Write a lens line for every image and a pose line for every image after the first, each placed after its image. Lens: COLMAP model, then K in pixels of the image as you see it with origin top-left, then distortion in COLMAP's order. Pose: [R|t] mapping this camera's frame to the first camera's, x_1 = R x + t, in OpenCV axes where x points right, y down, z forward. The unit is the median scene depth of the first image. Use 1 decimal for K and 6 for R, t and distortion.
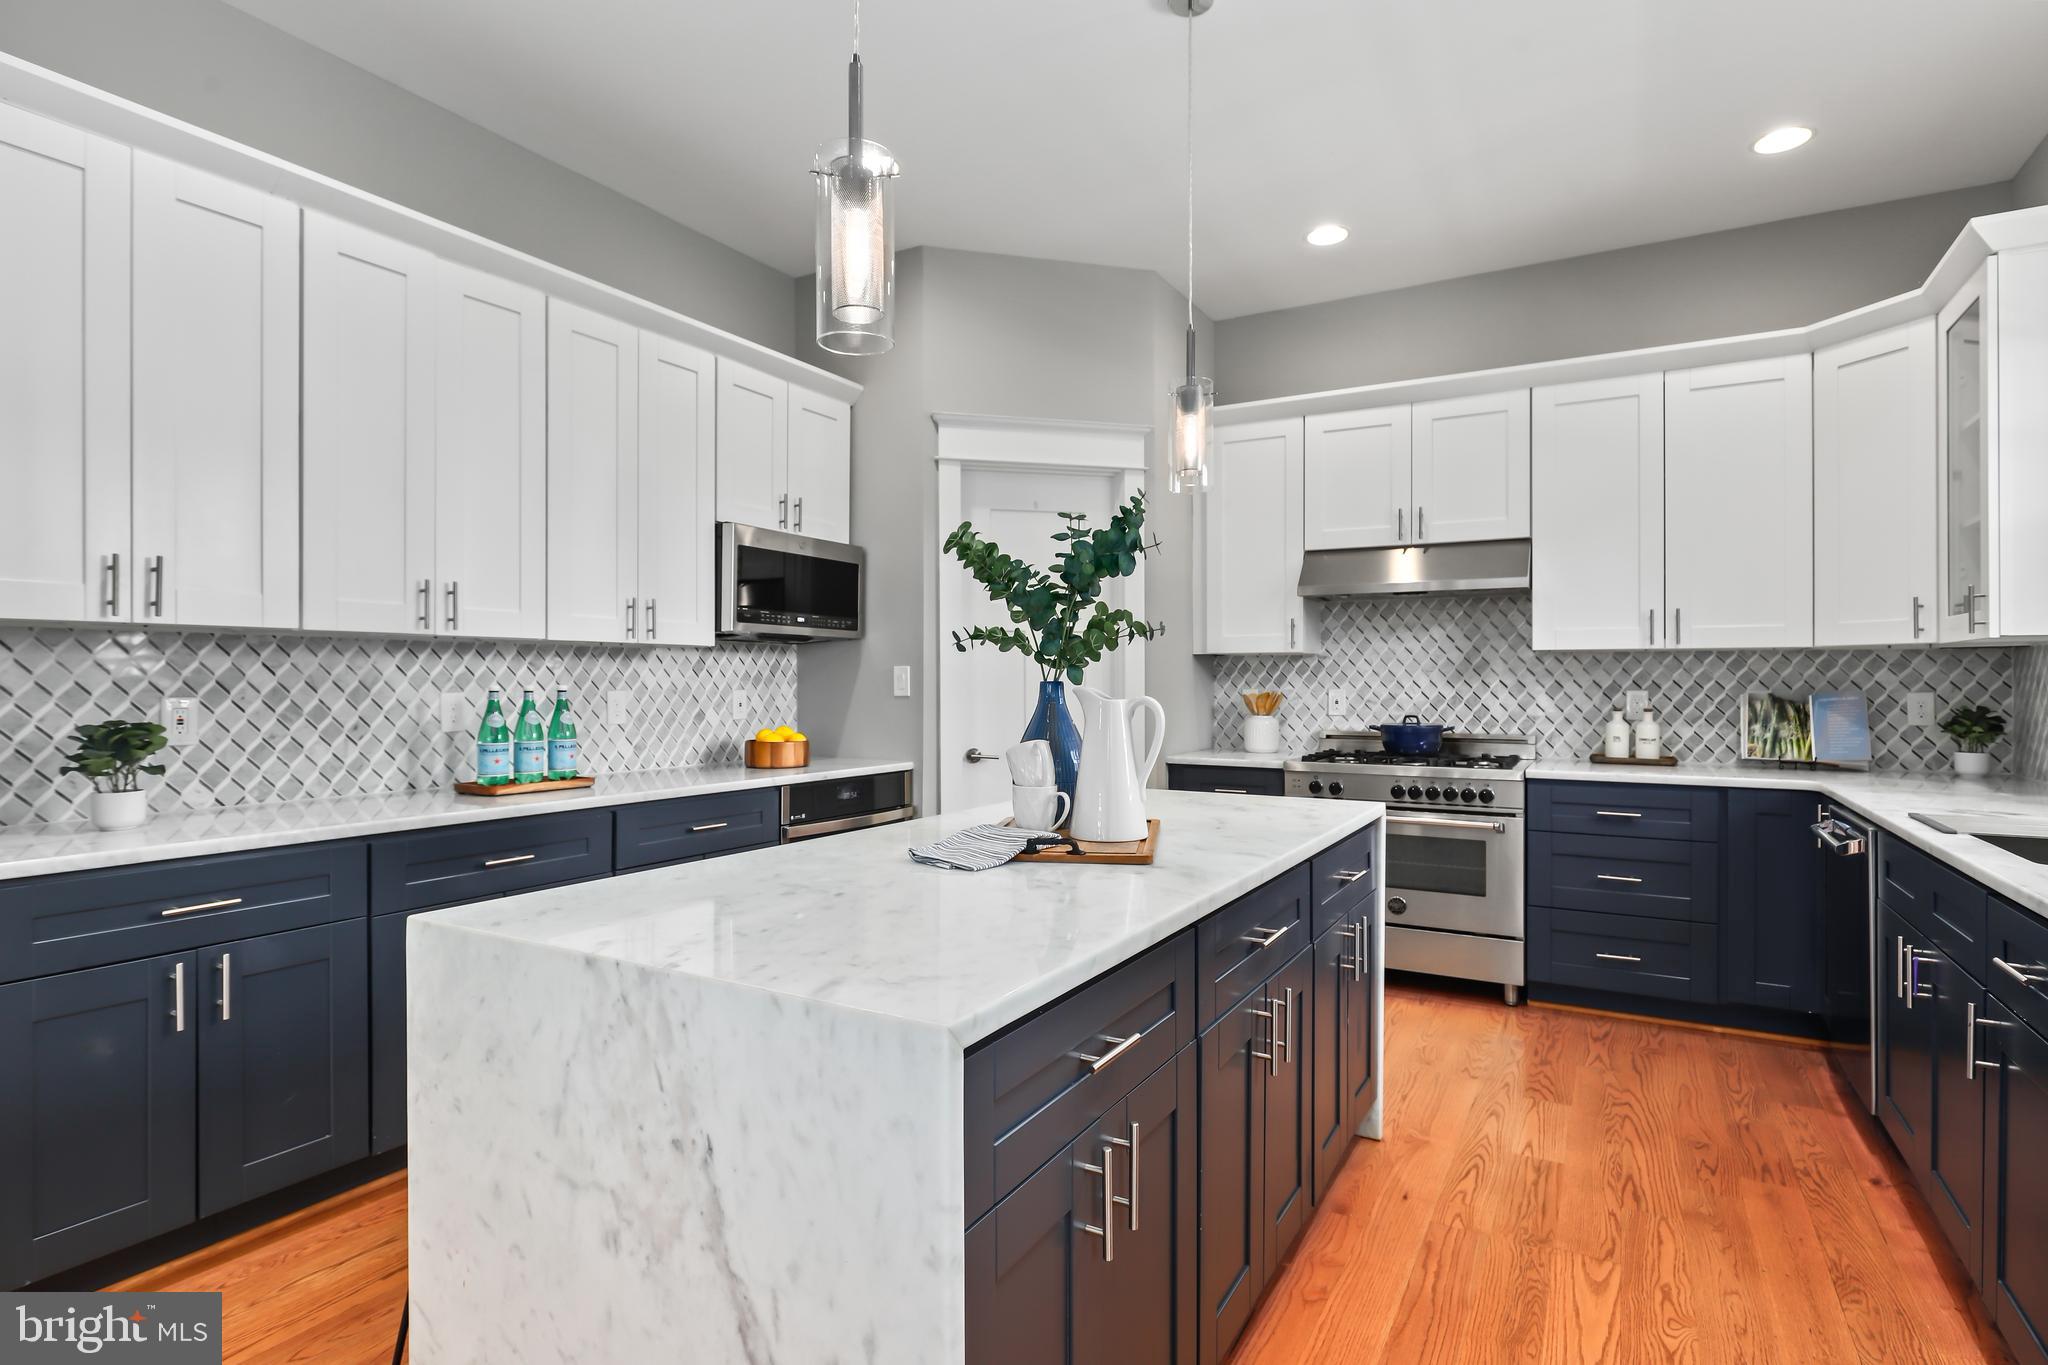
lens RADIAL K [[1035.1, 0, 1018.5], [0, 1035.1, 676.1], [0, 0, 1]] dist [0.000314, -0.000515]
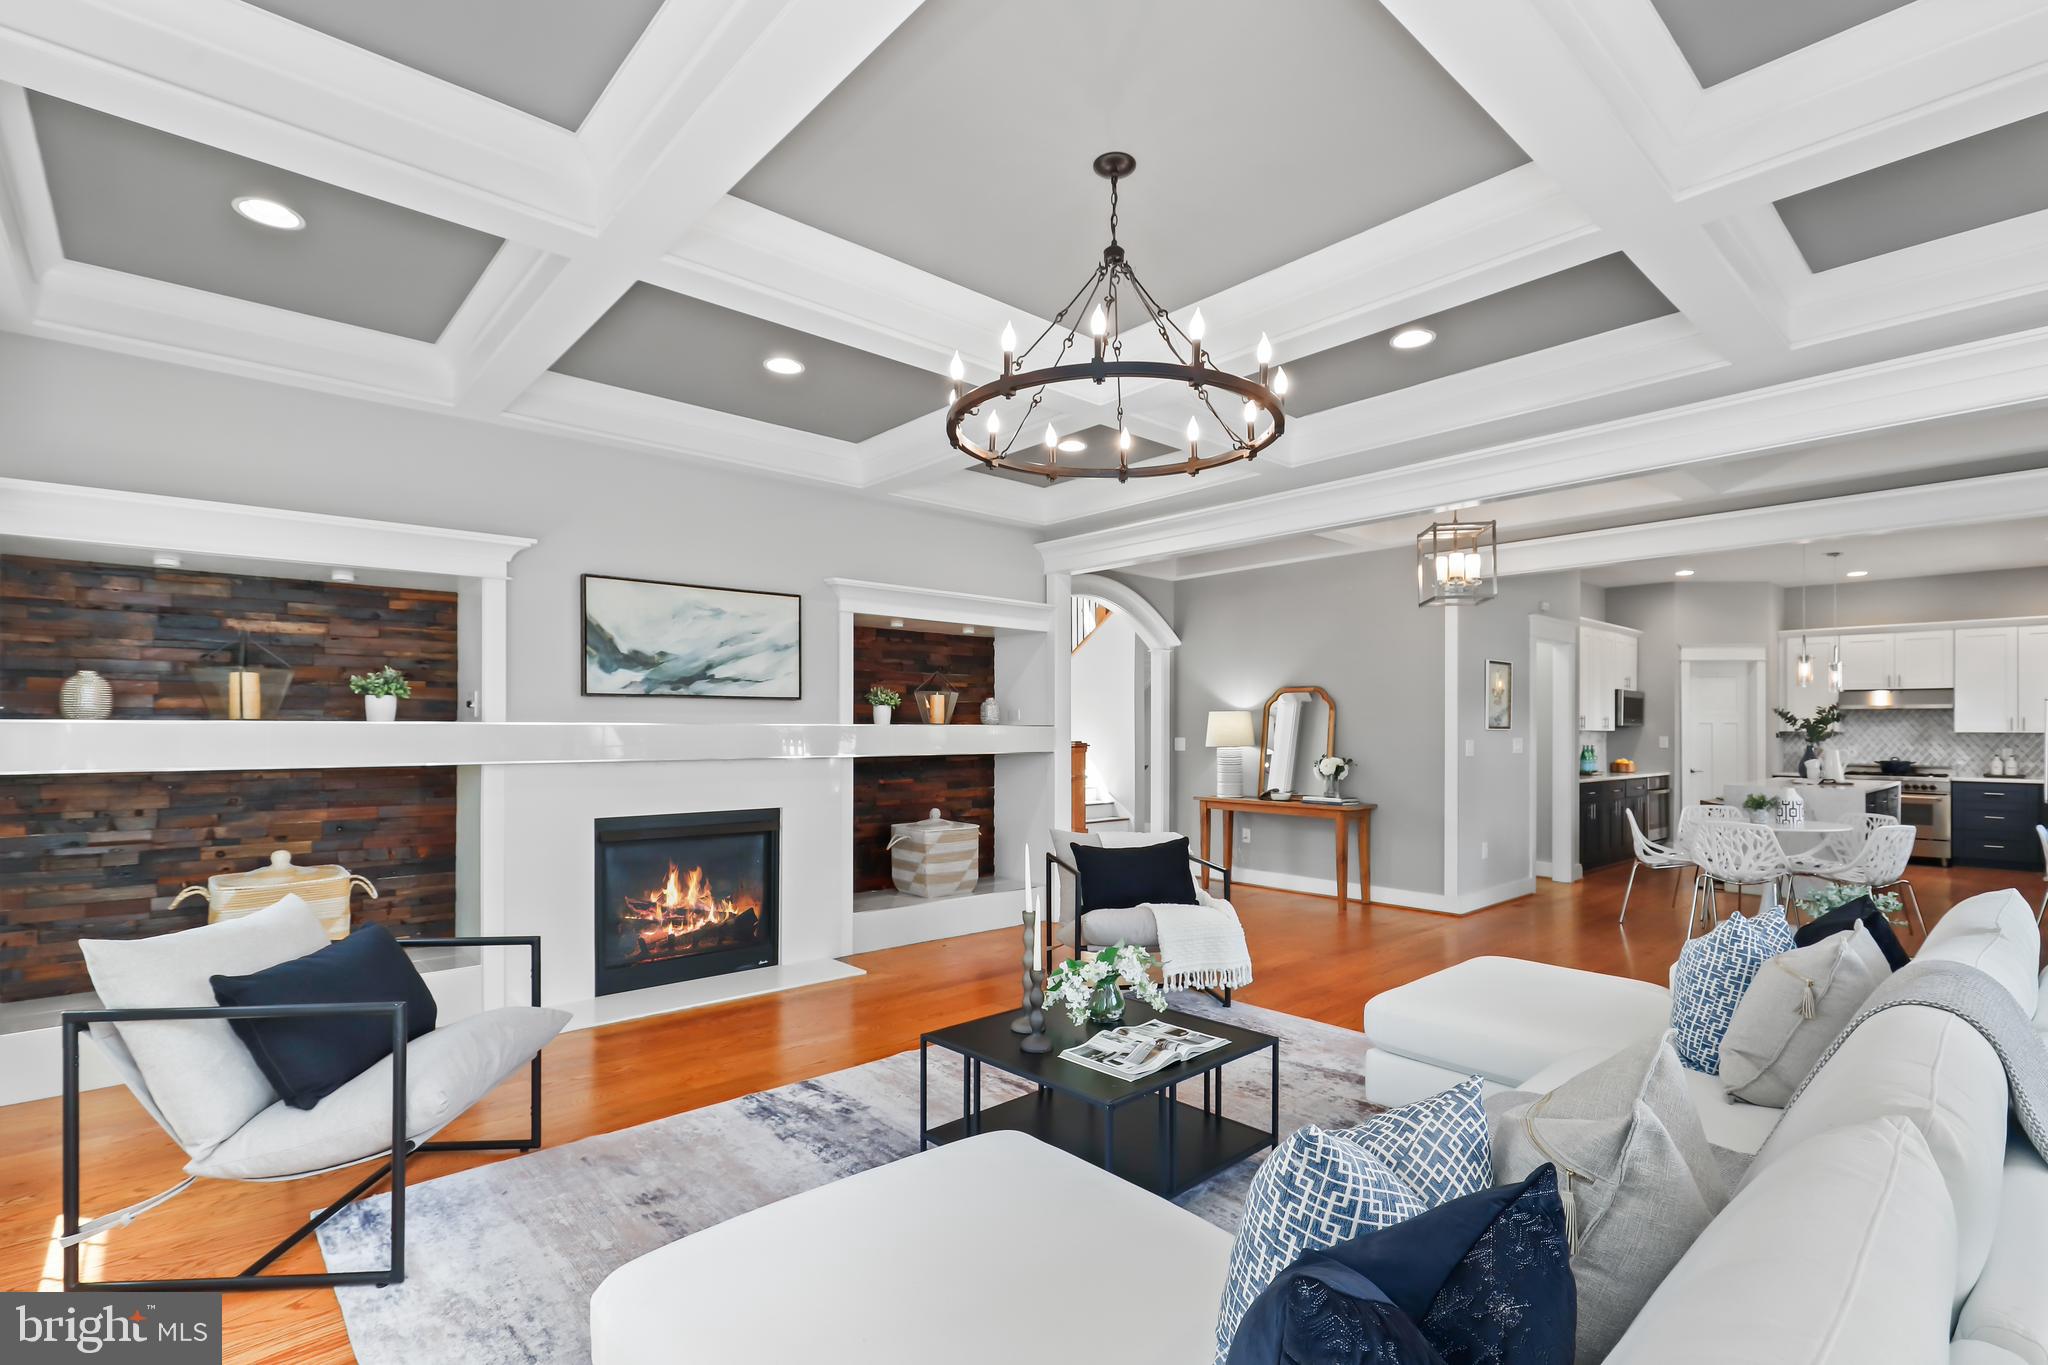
lens RADIAL K [[936.9, 0, 1044.7], [0, 936.9, 721.7], [0, 0, 1]] dist [0.002455, -0.000022]
pose [[0.953931, 0.001809, -0.300020, -0.991935], [-0.002657, 0.999994, -0.002417, -0.041280], [0.300014, 0.003103, 0.953930, -1.966597]]
